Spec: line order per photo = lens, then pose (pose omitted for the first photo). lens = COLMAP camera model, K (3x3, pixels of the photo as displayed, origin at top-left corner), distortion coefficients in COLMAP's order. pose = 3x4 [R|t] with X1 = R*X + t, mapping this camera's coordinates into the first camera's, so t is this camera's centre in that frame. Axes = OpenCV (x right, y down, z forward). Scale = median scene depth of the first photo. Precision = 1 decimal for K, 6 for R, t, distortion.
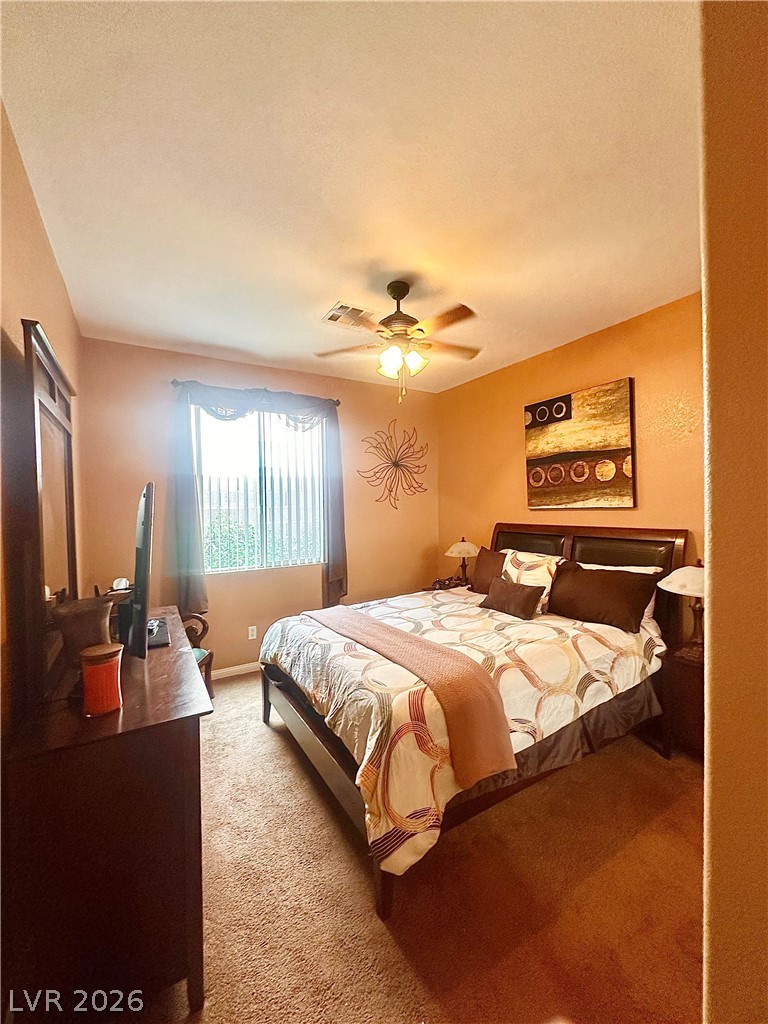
lens RADIAL K [[407.4, 0, 383.4], [0, 407.4, 512.1], [0, 0, 1]] dist [-0.006932, 0.000419]
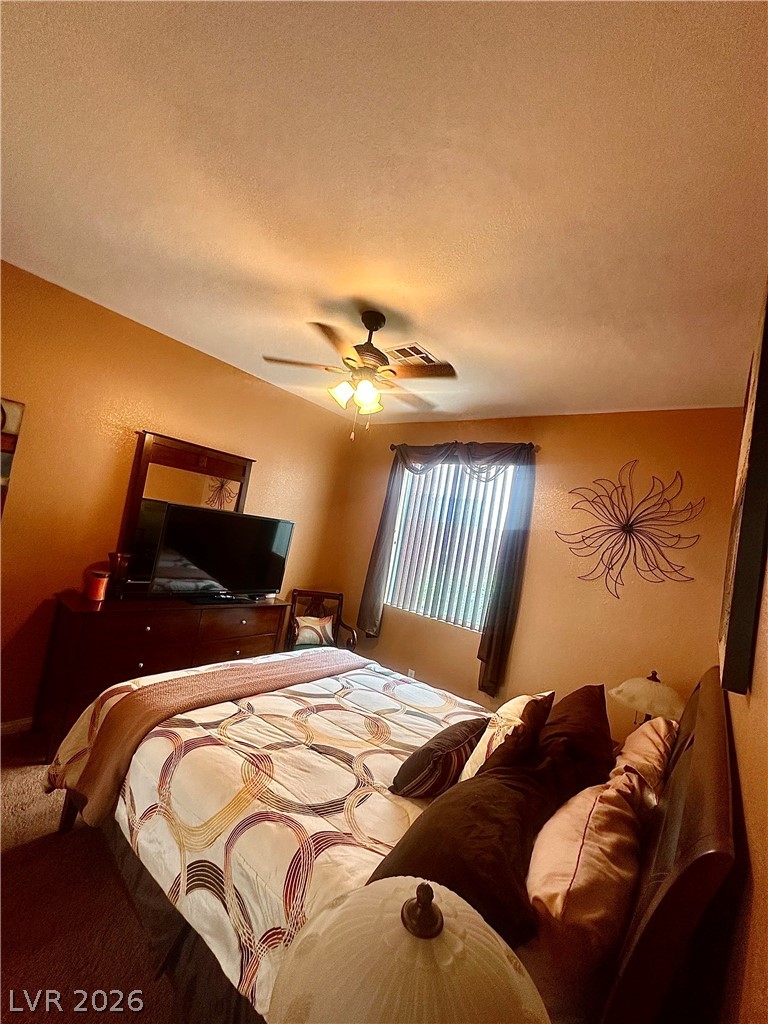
lens RADIAL K [[407.4, 0, 387.4], [0, 407.4, 511.6], [0, 0, 1]] dist [-0.006932, 0.000419]
pose [[0.346760, 0.028858, -0.937510, 0.771591], [-0.187584, 0.981467, -0.039172, -0.073829], [0.919005, 0.189445, 0.345747, 0.657601]]
